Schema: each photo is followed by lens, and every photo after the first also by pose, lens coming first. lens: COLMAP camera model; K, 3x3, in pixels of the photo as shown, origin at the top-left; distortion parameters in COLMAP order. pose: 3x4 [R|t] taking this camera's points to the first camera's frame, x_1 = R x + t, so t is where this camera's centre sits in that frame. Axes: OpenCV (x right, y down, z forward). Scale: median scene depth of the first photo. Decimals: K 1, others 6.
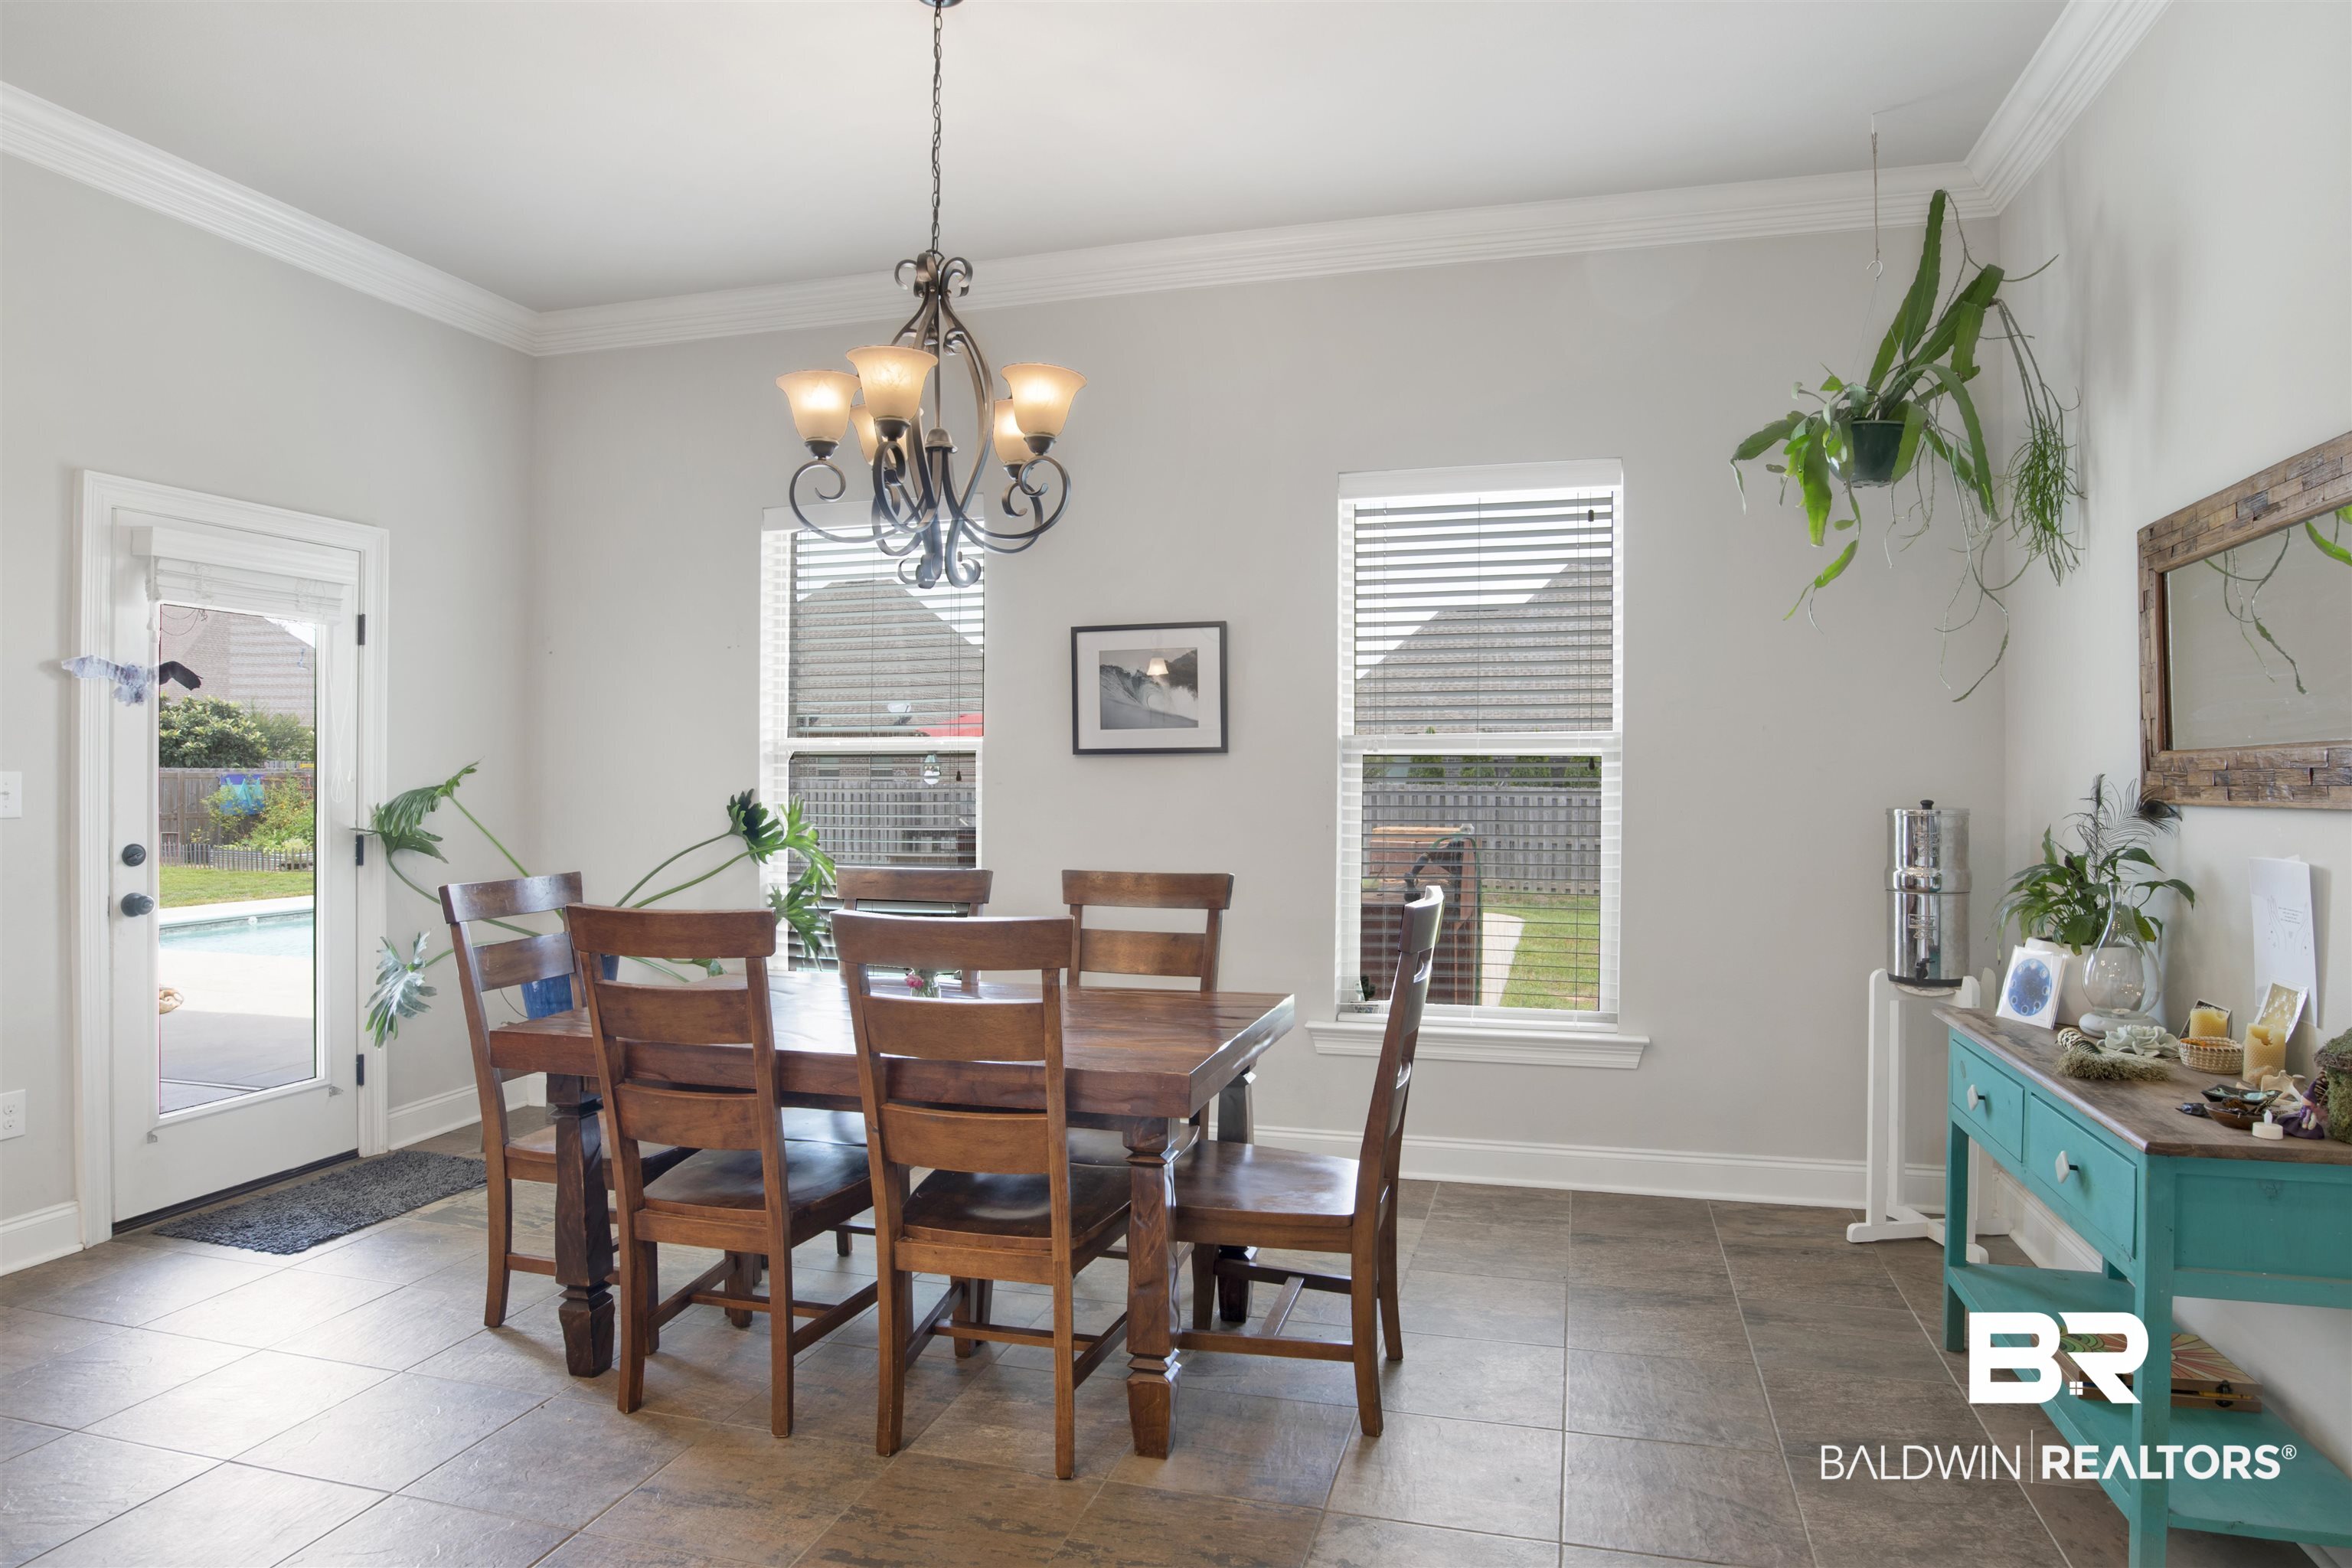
lens RADIAL K [[1284.1, 0, 1180.3], [0, 1284.1, 781.8], [0, 0, 1]] dist [0.001539, 0.000356]
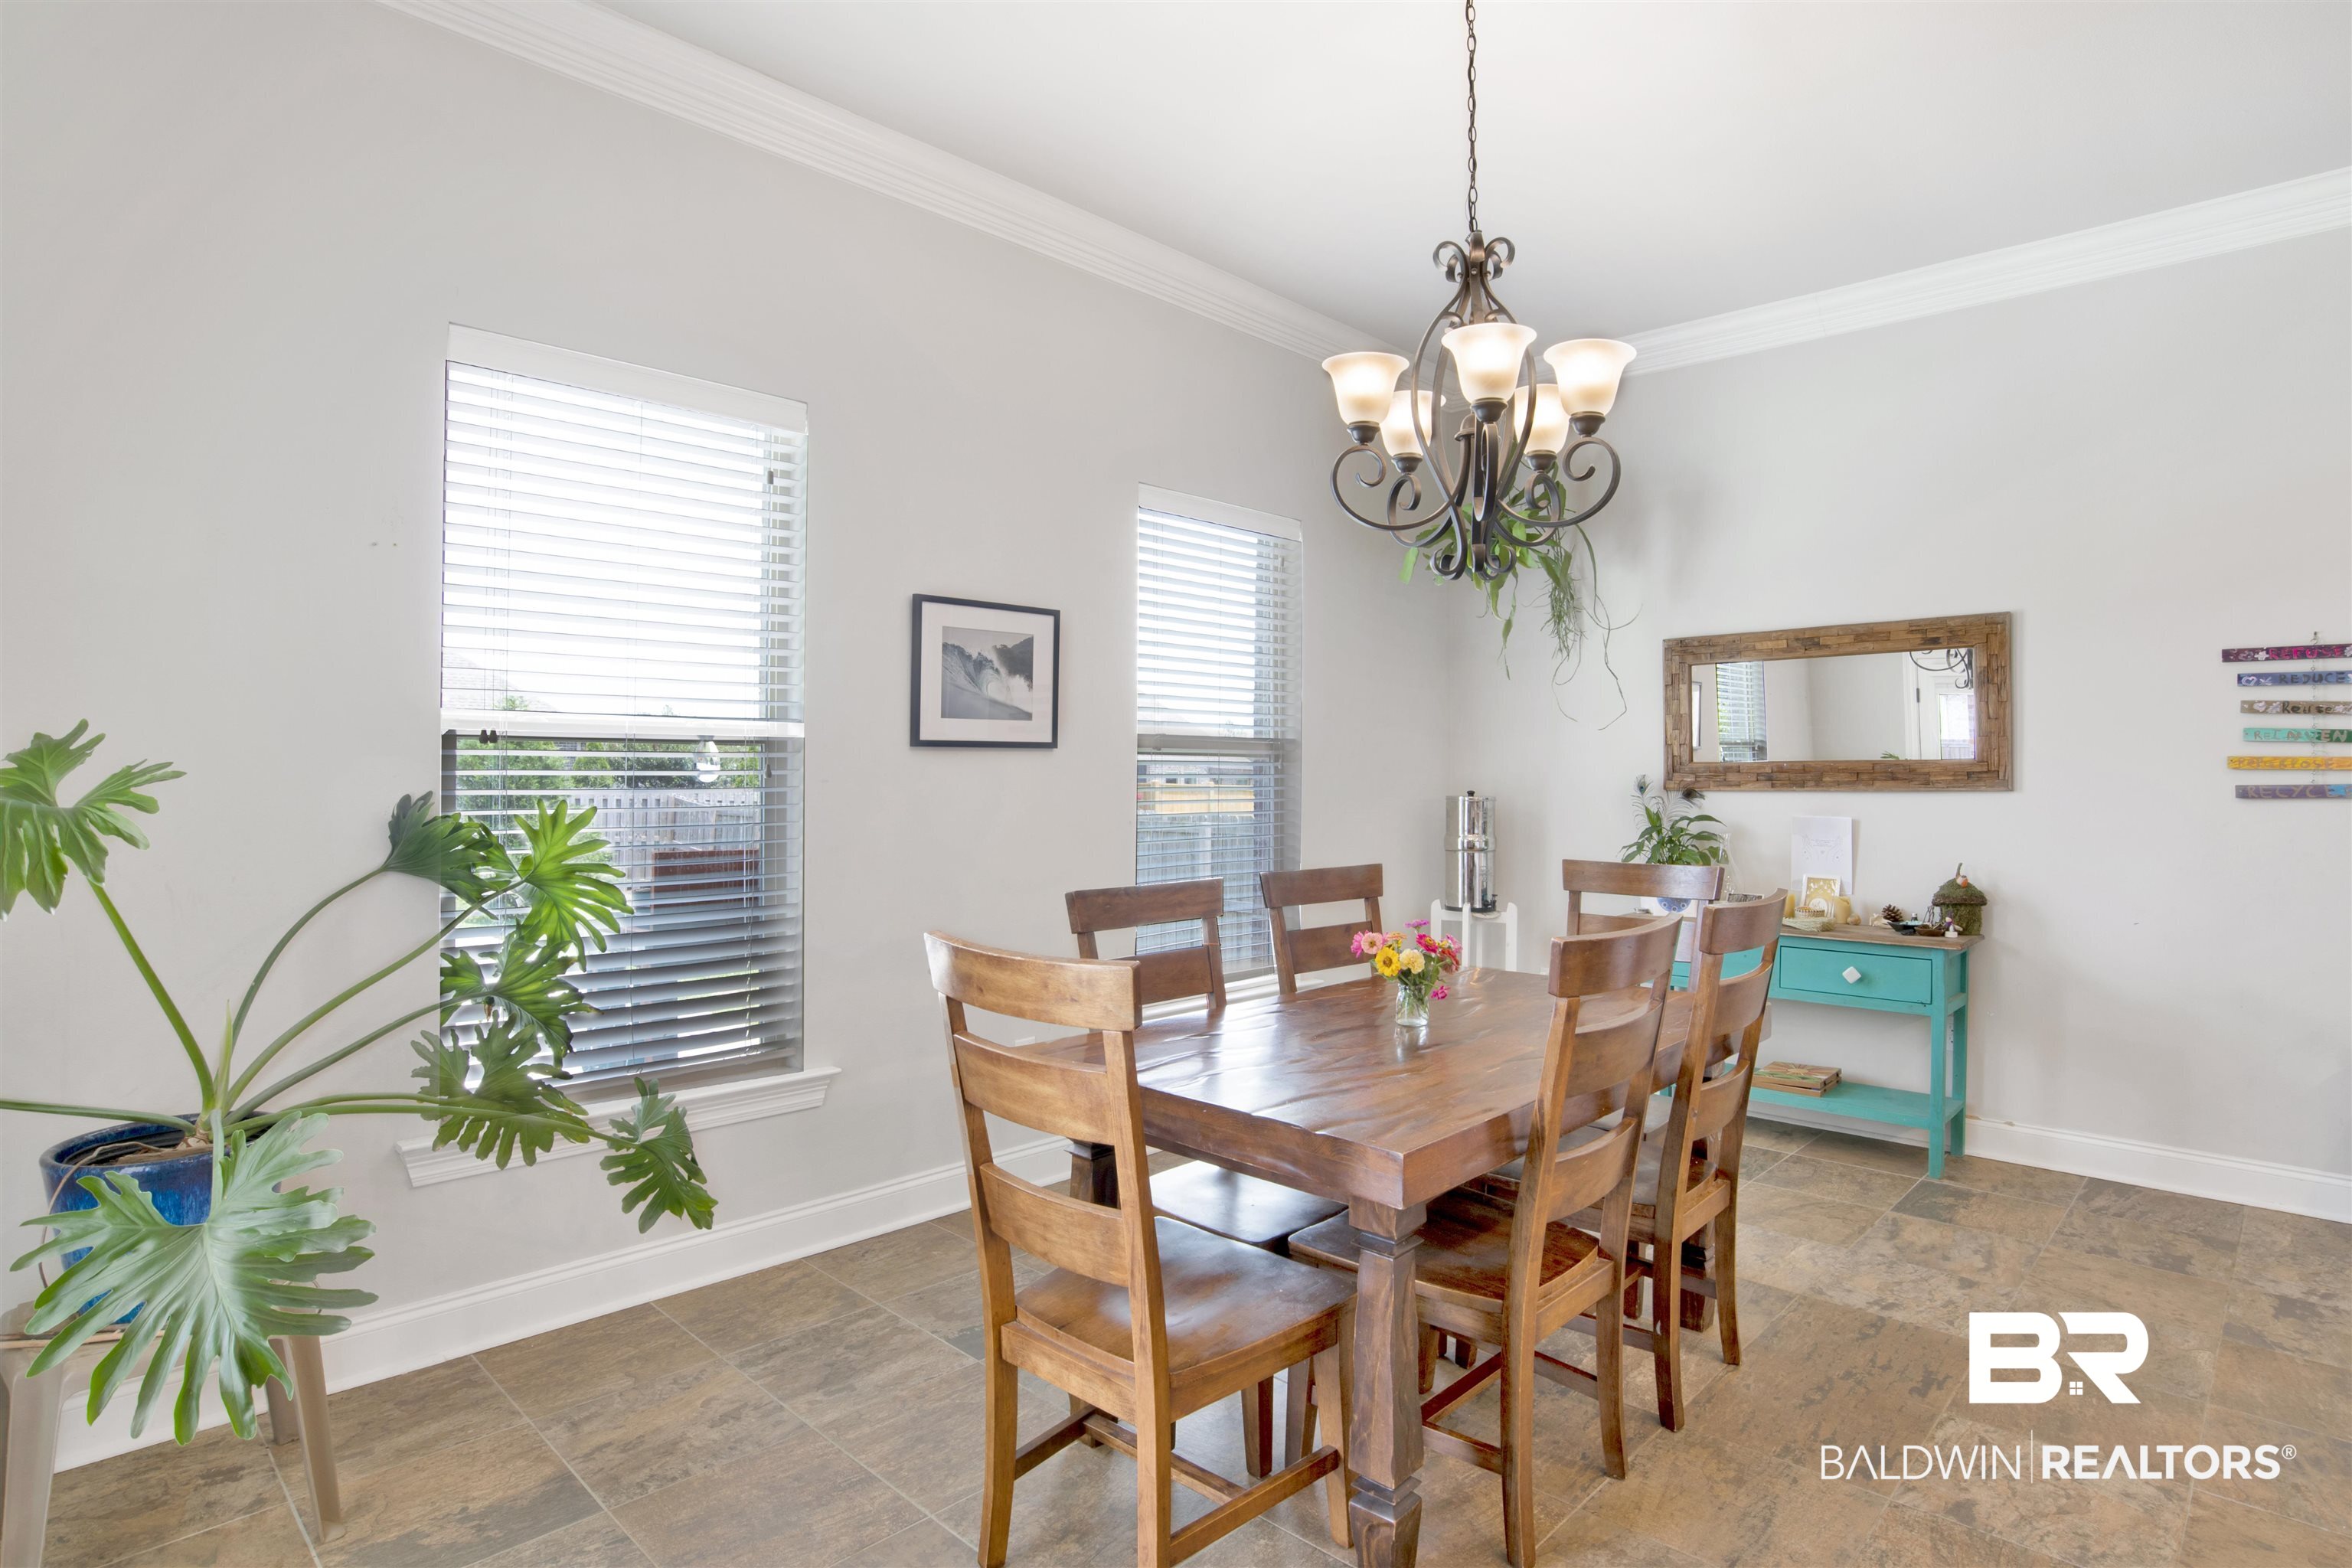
lens RADIAL K [[1273.9, 0, 1179.4], [0, 1273.9, 780.0], [0, 0, 1]] dist [-0.018518, 0.001117]
pose [[0.515750, -0.001743, 0.856737, -0.720661], [0.000086, 0.999998, 0.001983, -0.000772], [-0.856739, -0.000949, 0.515749, 0.428272]]
